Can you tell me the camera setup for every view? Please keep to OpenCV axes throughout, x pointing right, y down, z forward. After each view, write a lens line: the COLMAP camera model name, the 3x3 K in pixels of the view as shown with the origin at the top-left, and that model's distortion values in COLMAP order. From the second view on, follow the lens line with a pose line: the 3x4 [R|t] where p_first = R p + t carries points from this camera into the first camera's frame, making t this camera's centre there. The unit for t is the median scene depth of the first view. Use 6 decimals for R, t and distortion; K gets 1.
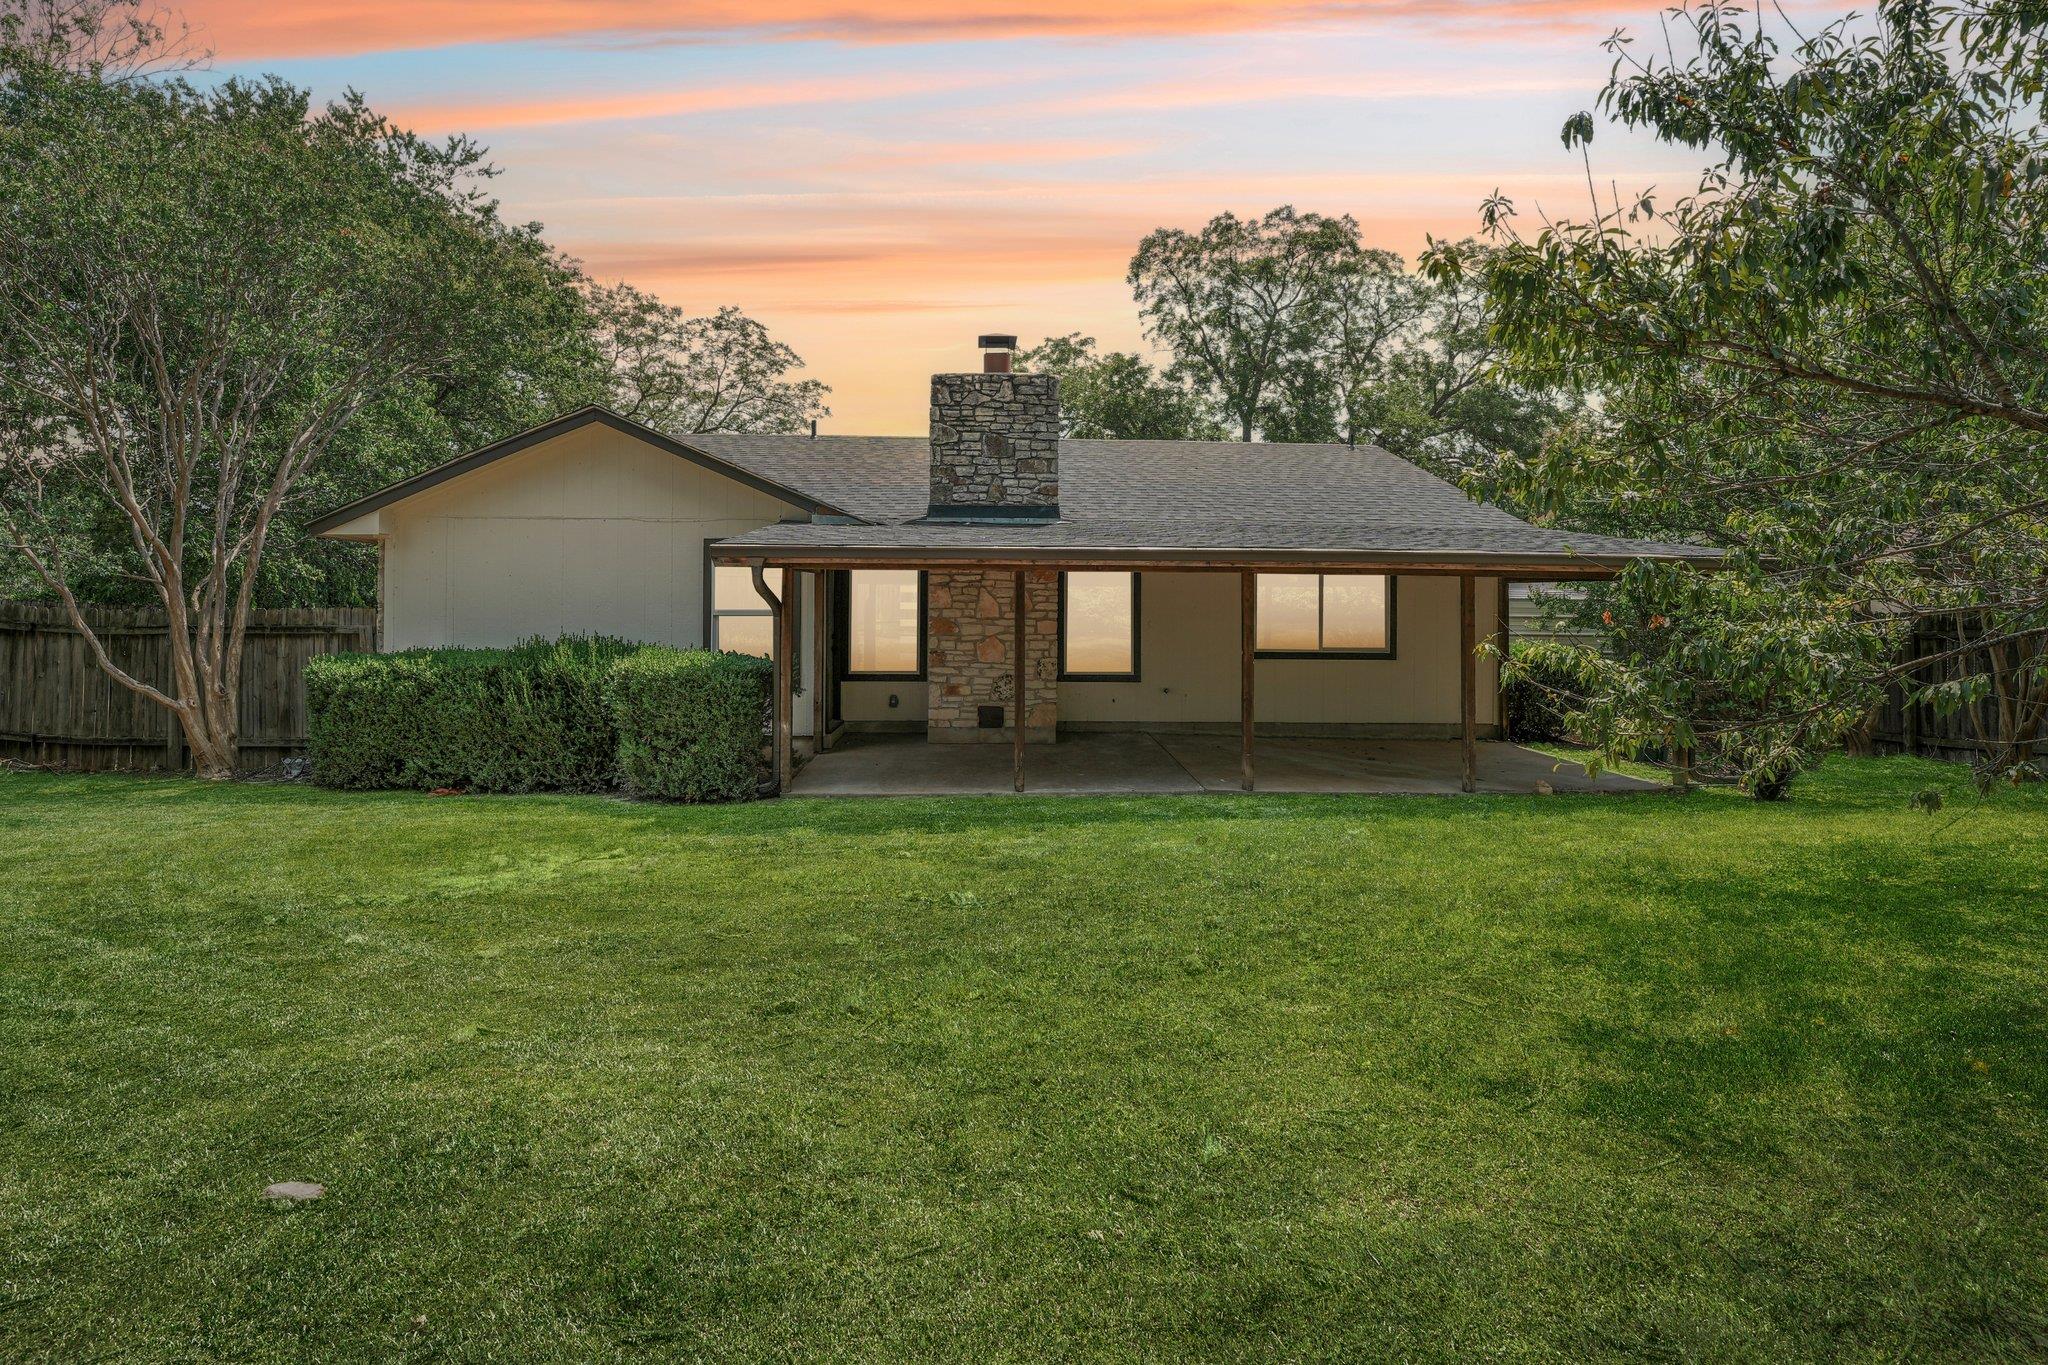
lens RADIAL K [[835.4, 0, 1140.7], [0, 835.4, 595.8], [0, 0, 1]] dist [-0.003693, 0.000601]
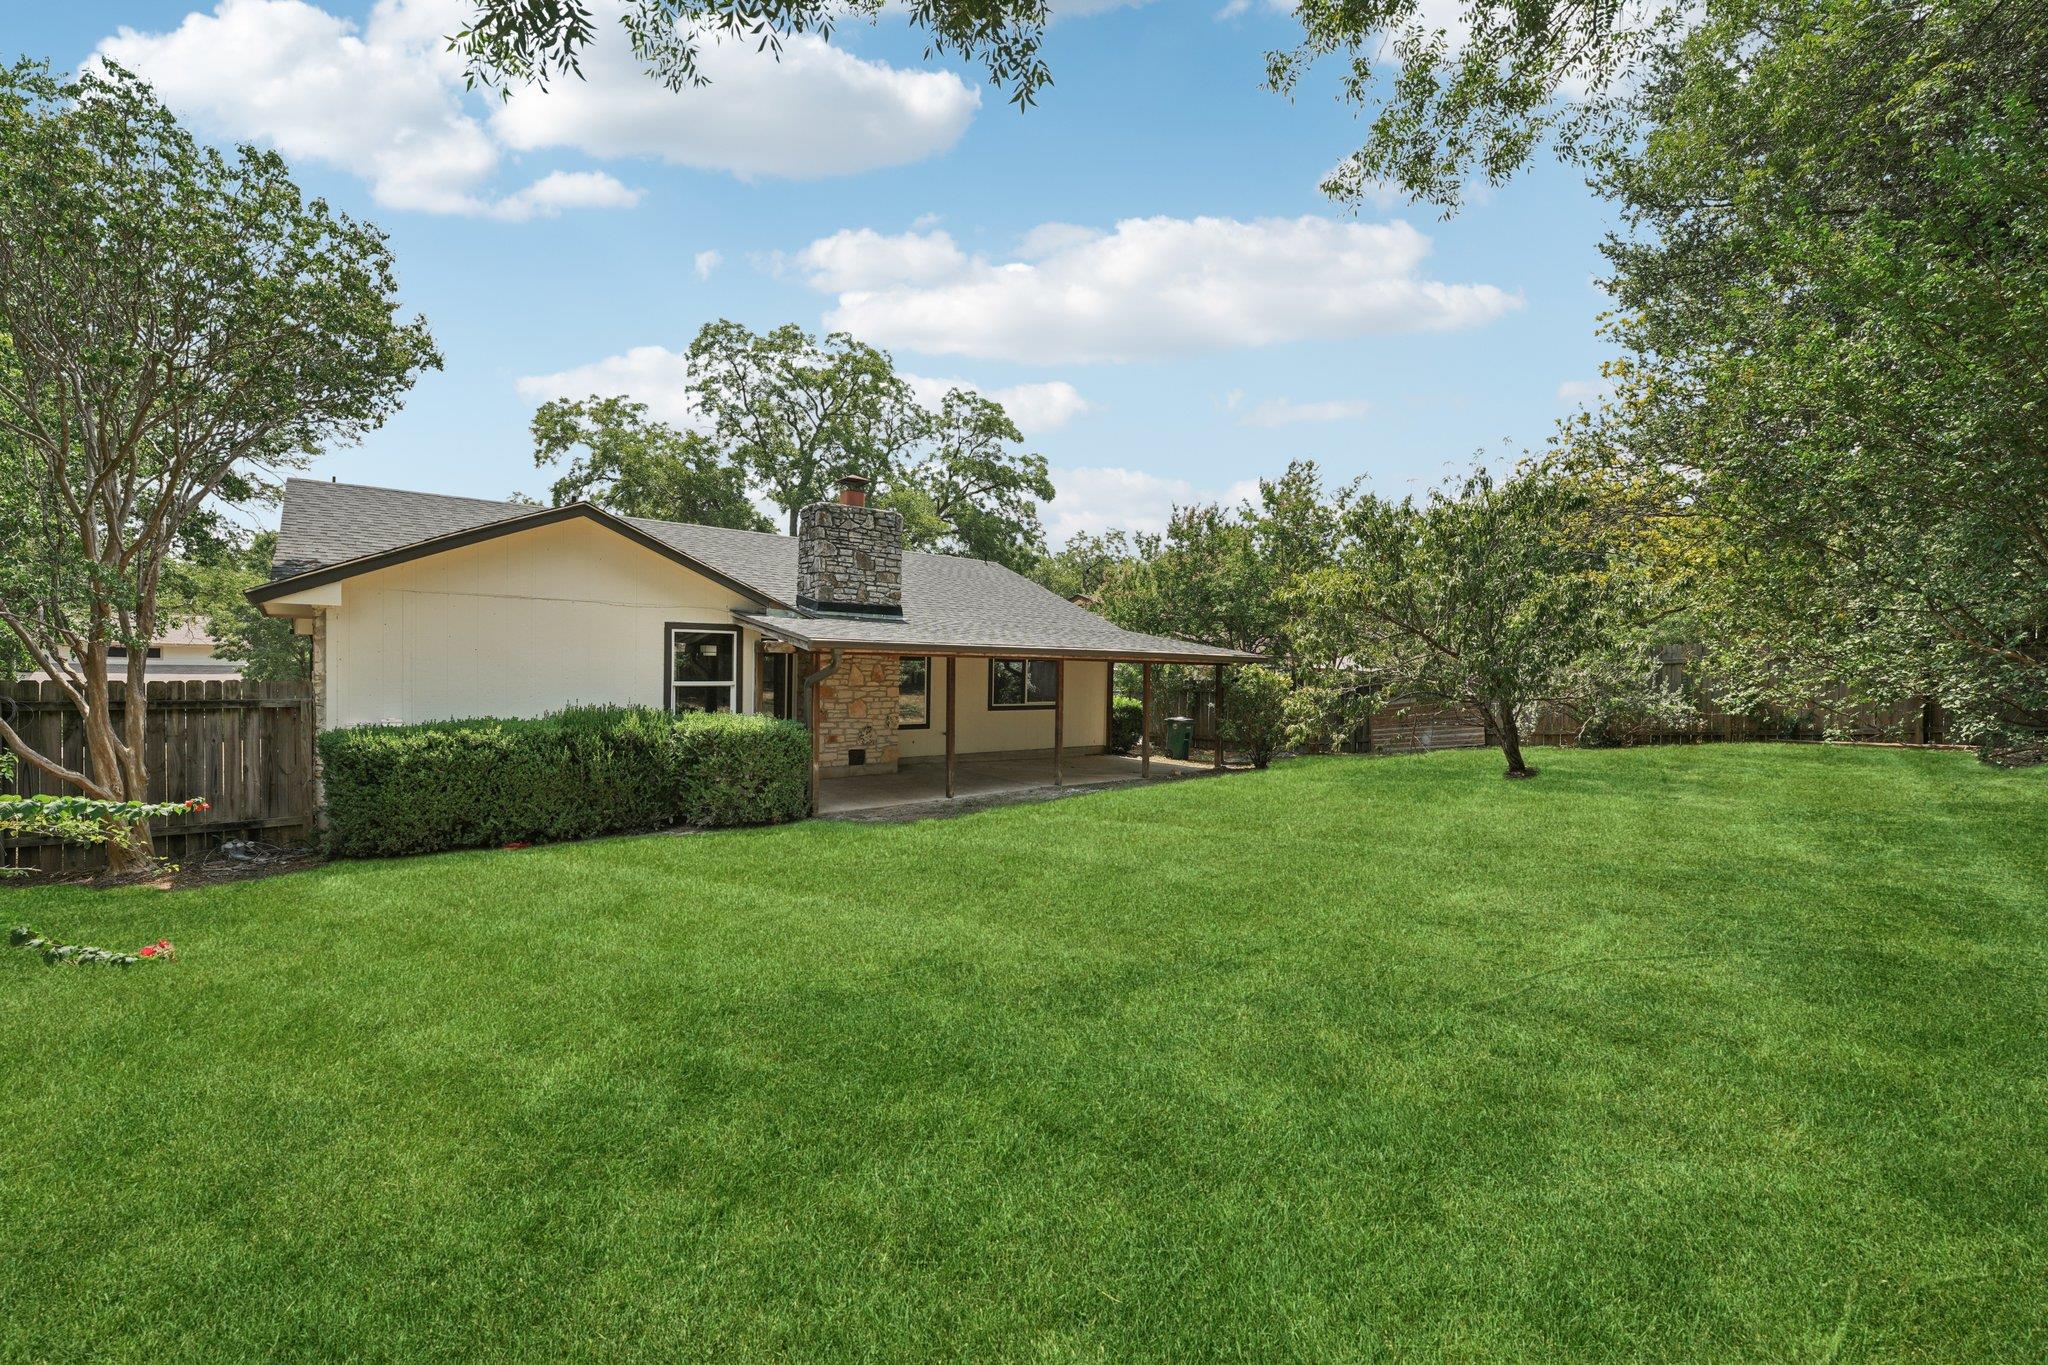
lens RADIAL K [[835.4, 0, 1016.3], [0, 835.4, 678.0], [0, 0, 1]] dist [-0.003693, 0.000601]
pose [[0.797693, -0.002994, 0.603056, -0.802055], [-0.018290, 0.999408, 0.029154, -0.031333], [-0.602786, -0.034286, 0.797166, -0.256723]]
